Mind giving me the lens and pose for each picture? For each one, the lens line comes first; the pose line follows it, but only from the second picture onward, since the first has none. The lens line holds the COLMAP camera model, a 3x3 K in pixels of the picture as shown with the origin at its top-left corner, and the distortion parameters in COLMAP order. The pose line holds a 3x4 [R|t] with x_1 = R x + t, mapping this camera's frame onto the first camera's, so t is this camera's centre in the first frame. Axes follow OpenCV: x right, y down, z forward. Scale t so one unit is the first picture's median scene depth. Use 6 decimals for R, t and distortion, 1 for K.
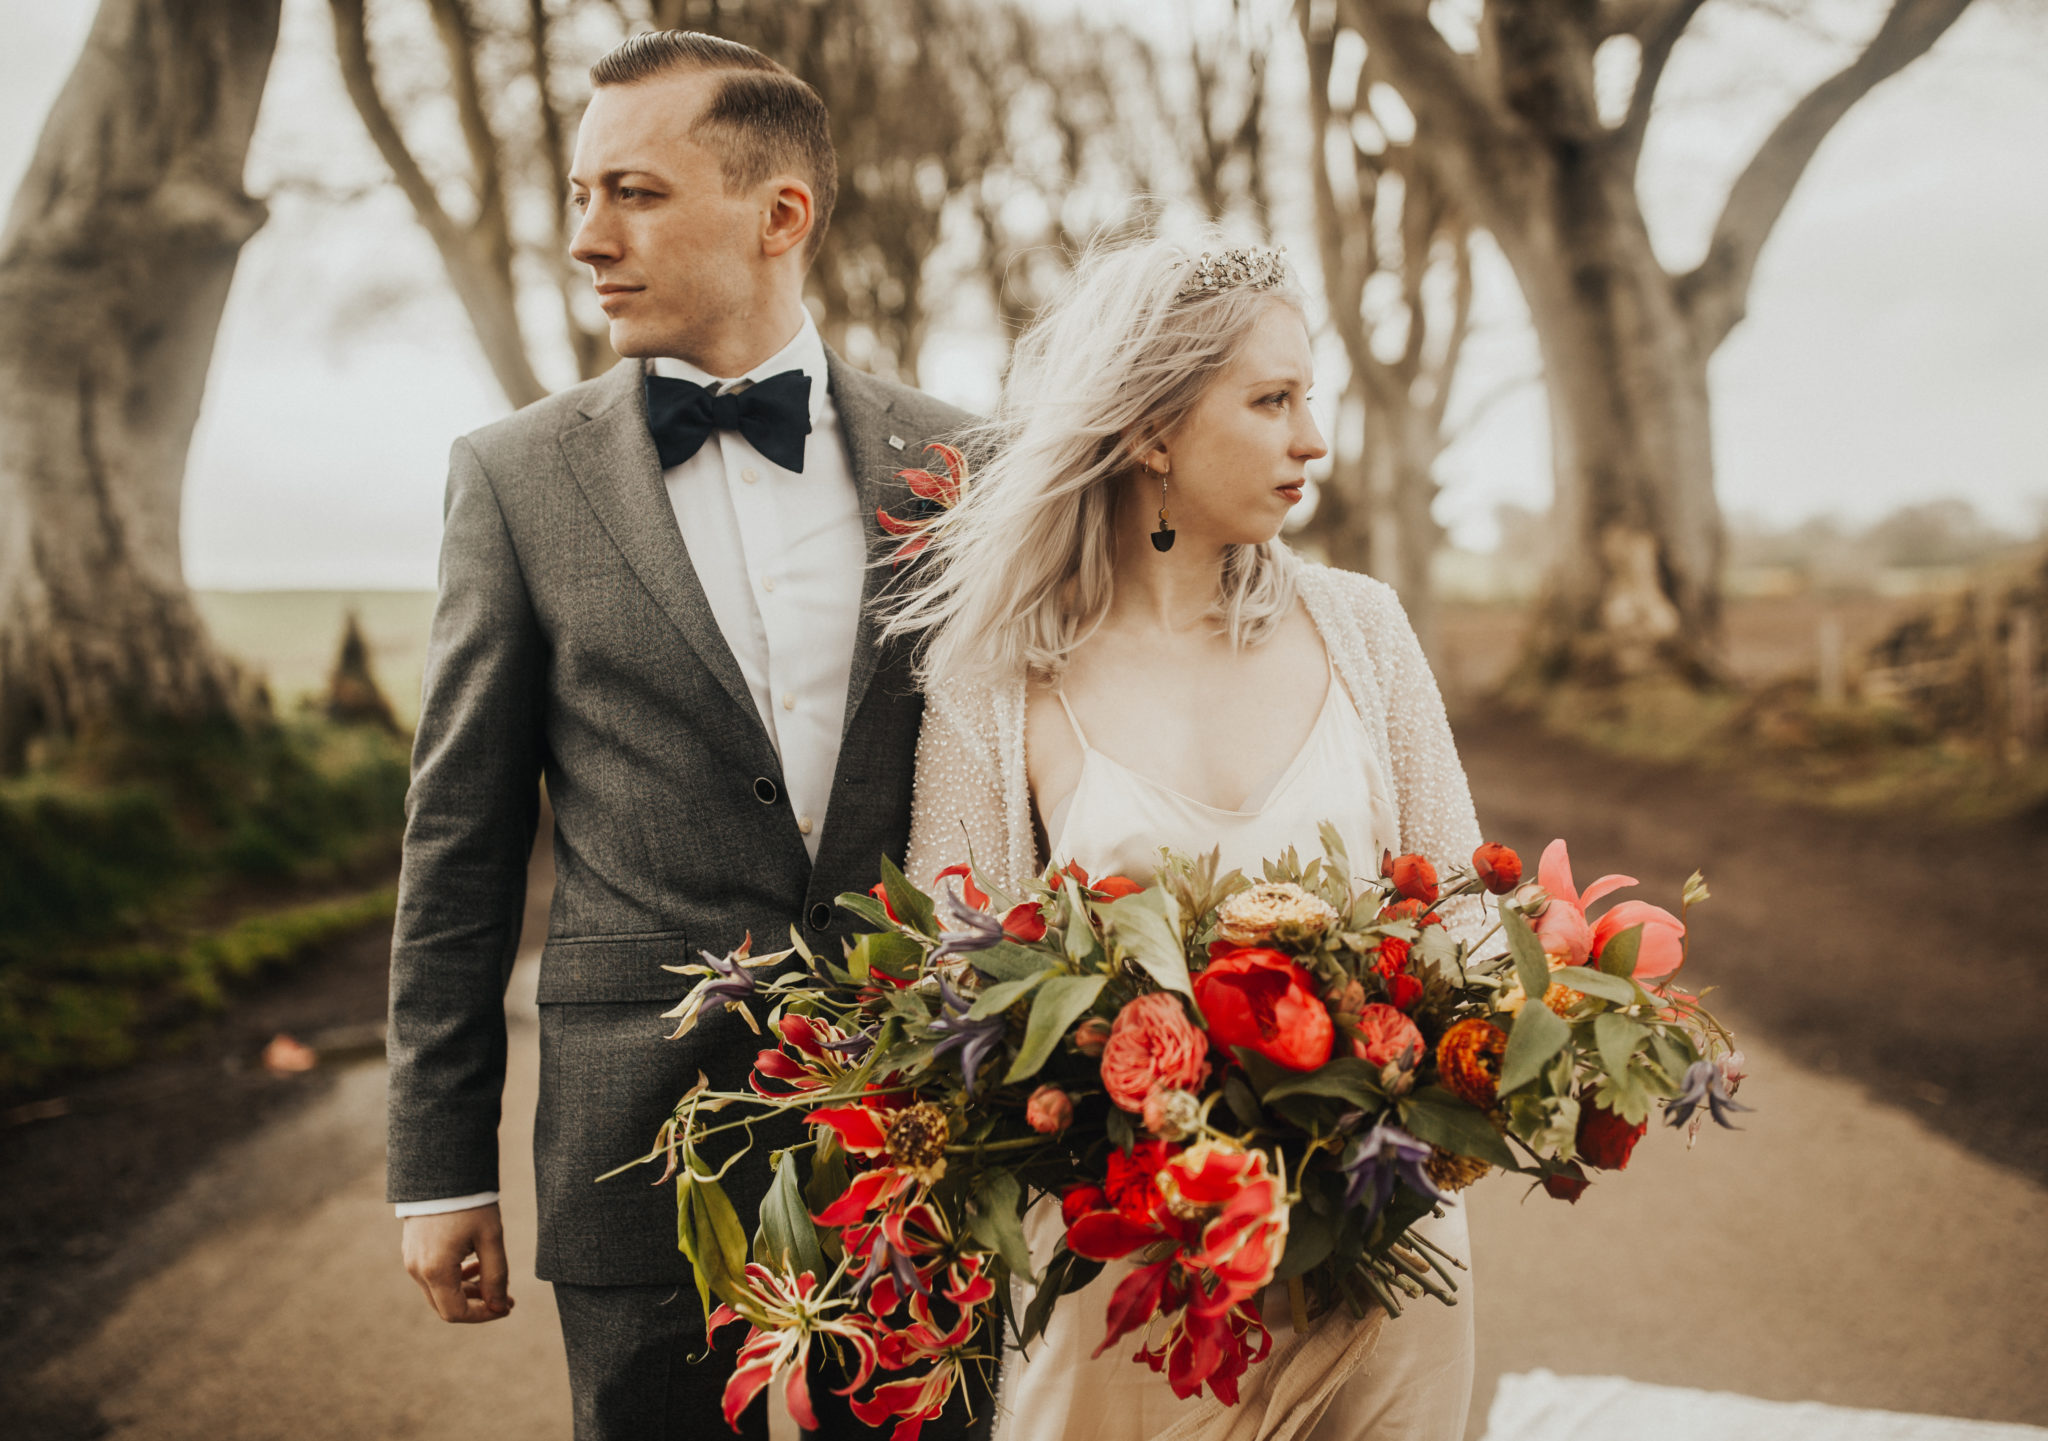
lens RADIAL K [[2034.5, 0, 1036.1], [0, 2034.5, 715.1], [0, 0, 1]] dist [-0.001292, 0.000000]
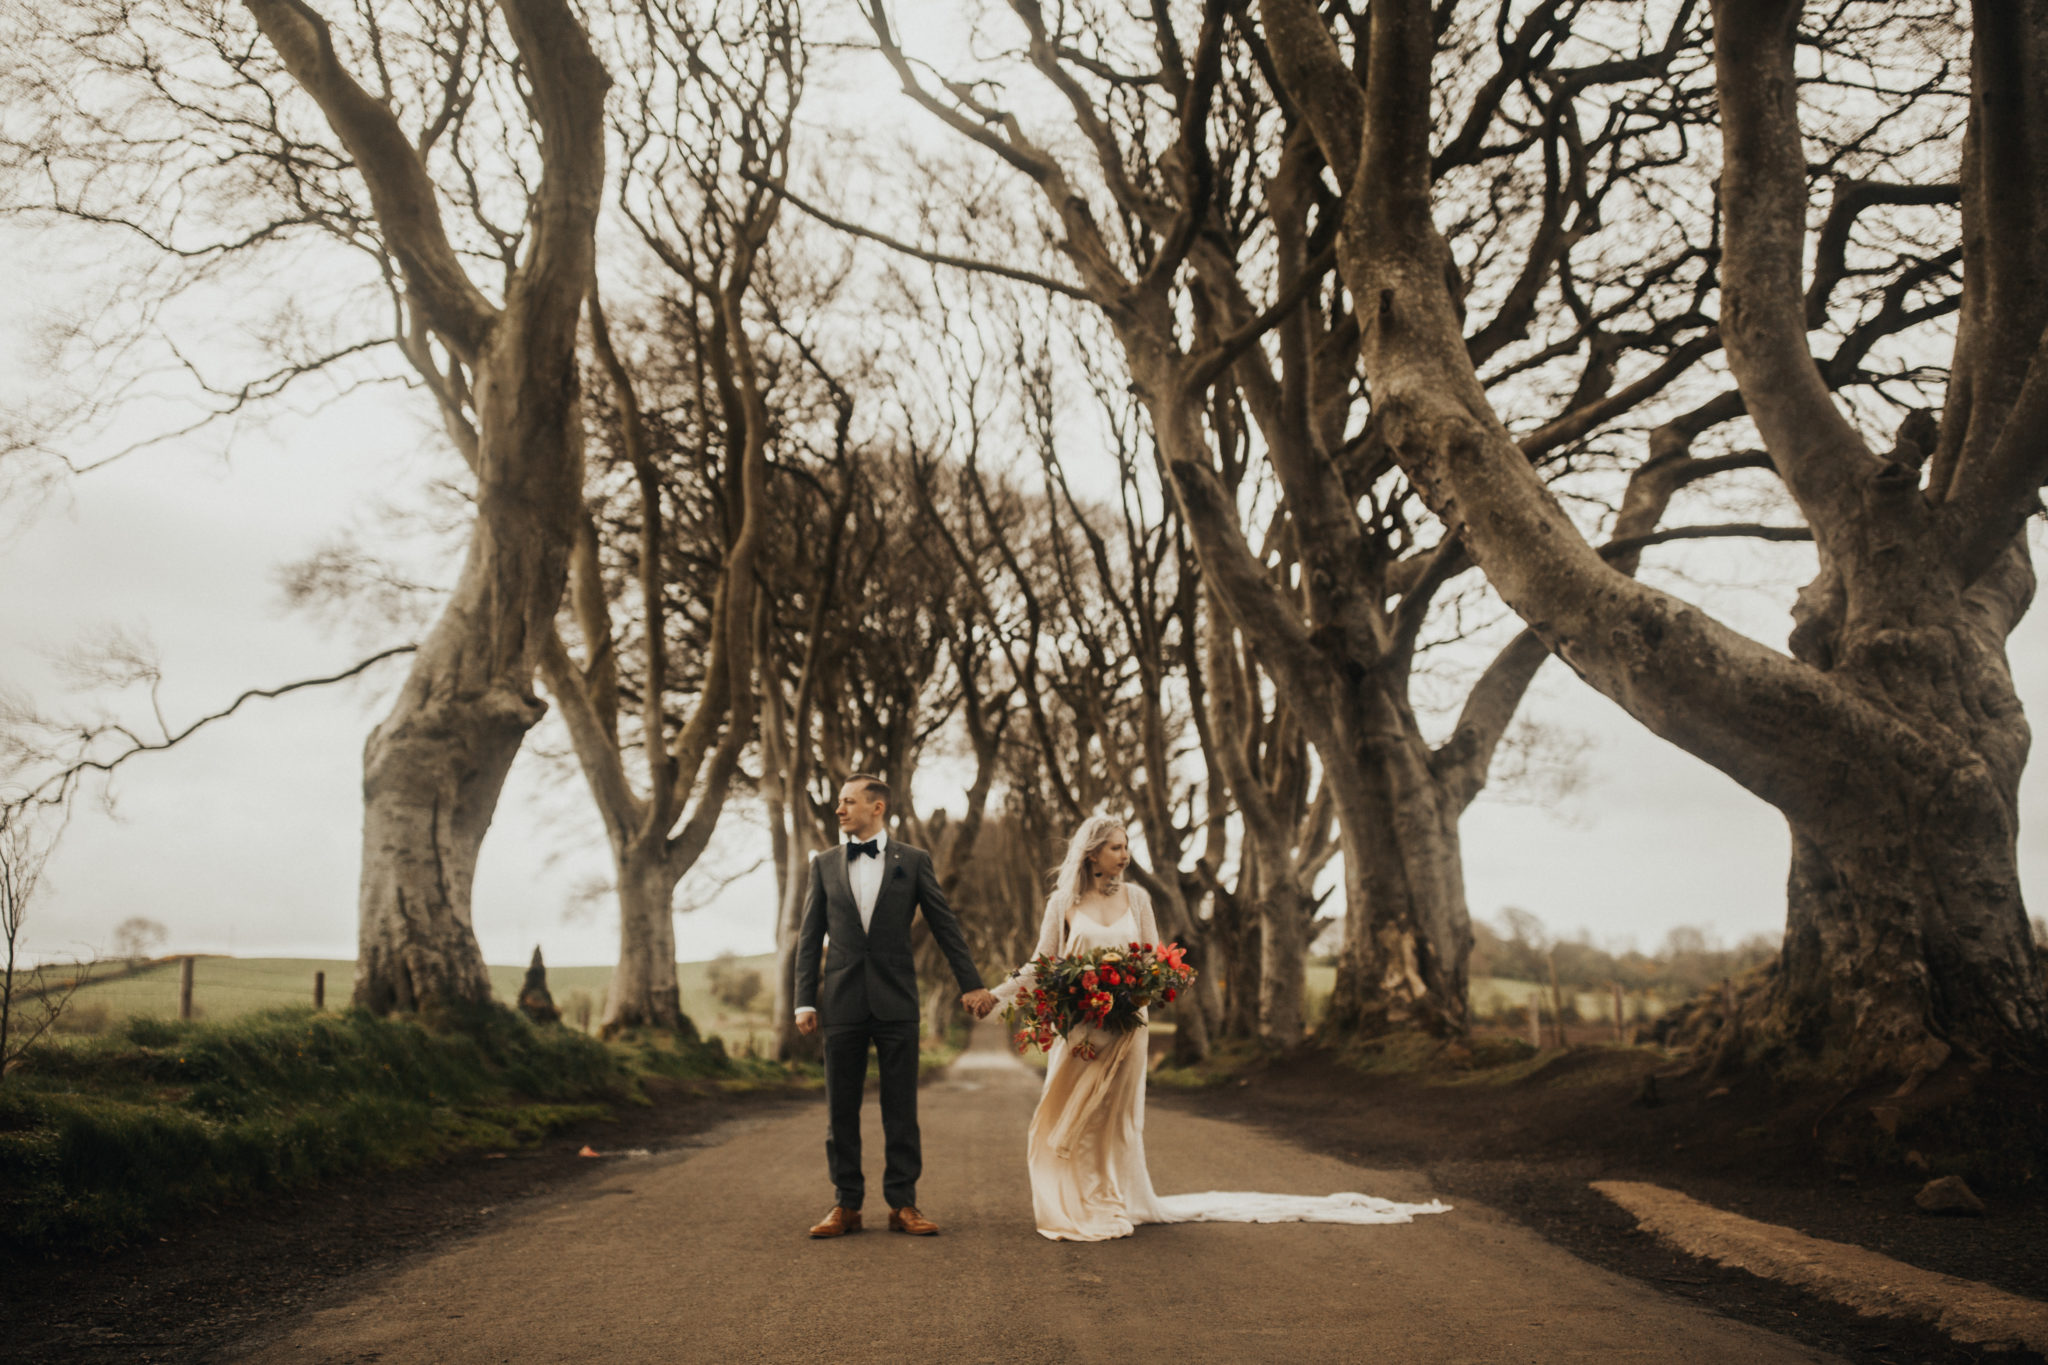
lens RADIAL K [[2065.7, 0, 1018.6], [0, 2065.7, 666.7], [0, 0, 1]] dist [0.005907, 0.000000]
pose [[0.999485, 0.032093, 0.000823, 0.014893], [-0.031131, 0.975155, -0.219327, 0.062913], [-0.007841, 0.219188, 0.975651, -0.501433]]
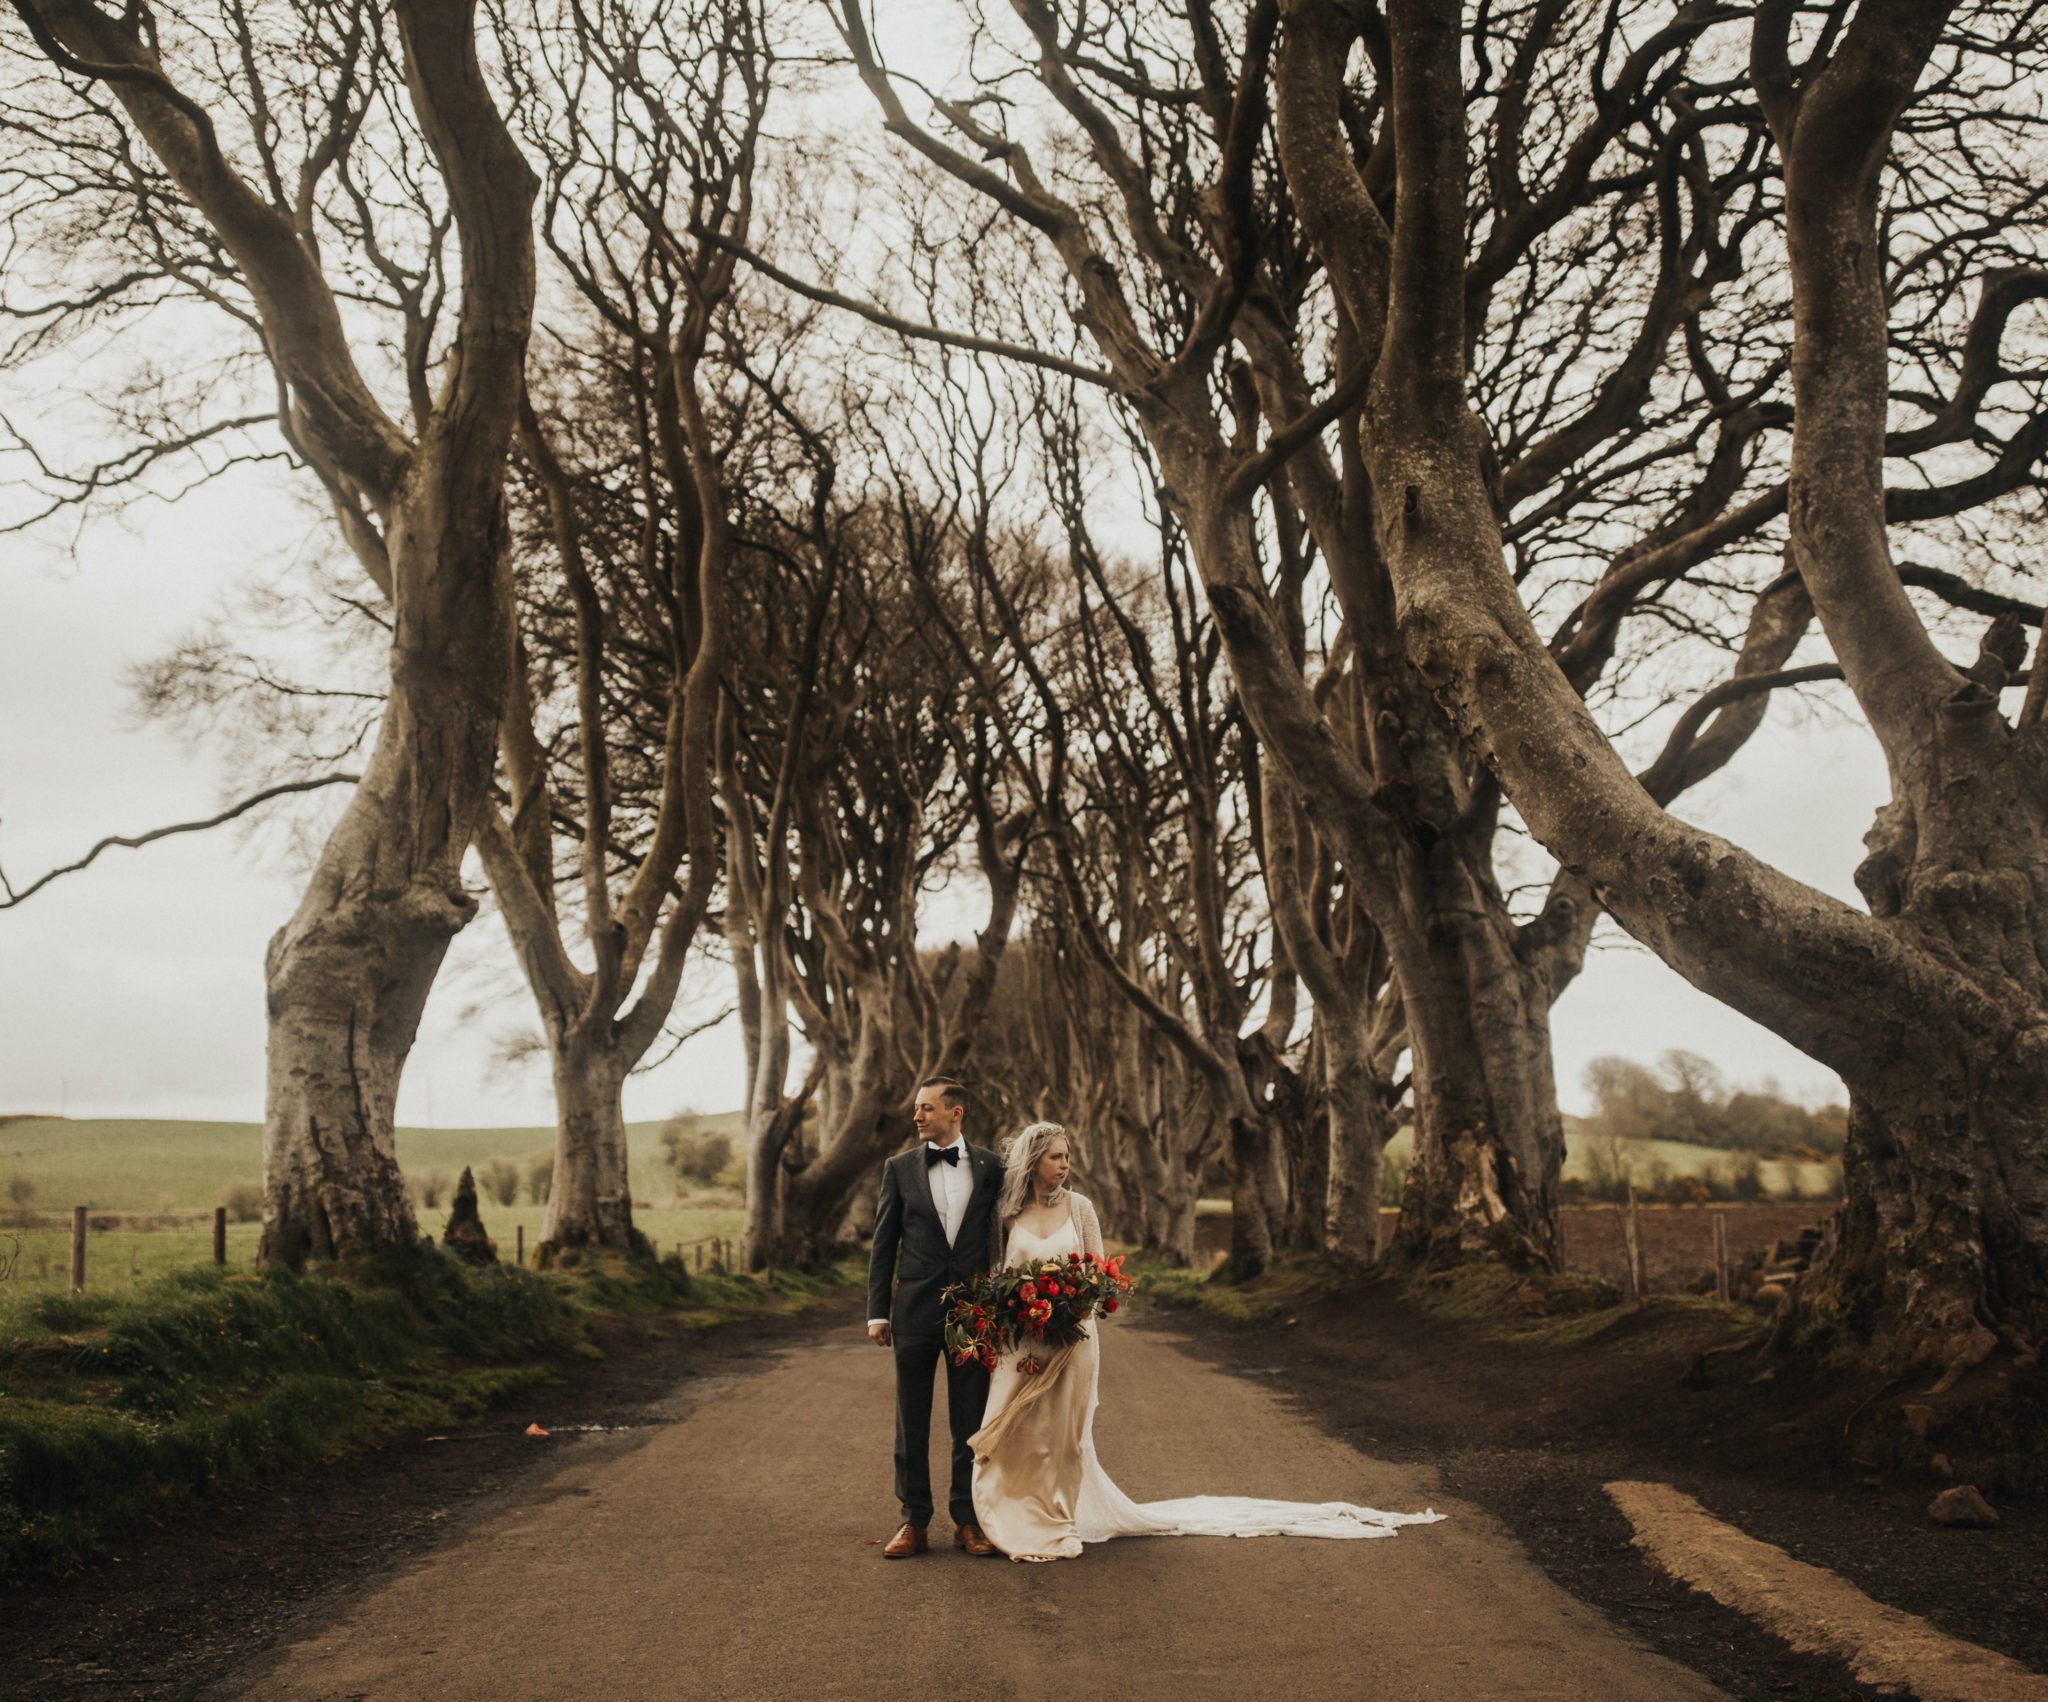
lens RADIAL K [[2643.2, 0, 1018.2], [0, 2643.2, 863.8], [0, 0, 1]] dist [0.012636, 0.000000]
pose [[0.999560, 0.027142, -0.011929, 0.031499], [-0.028795, 0.984573, -0.172591, 0.031760], [0.007060, 0.172858, 0.984921, -0.640642]]
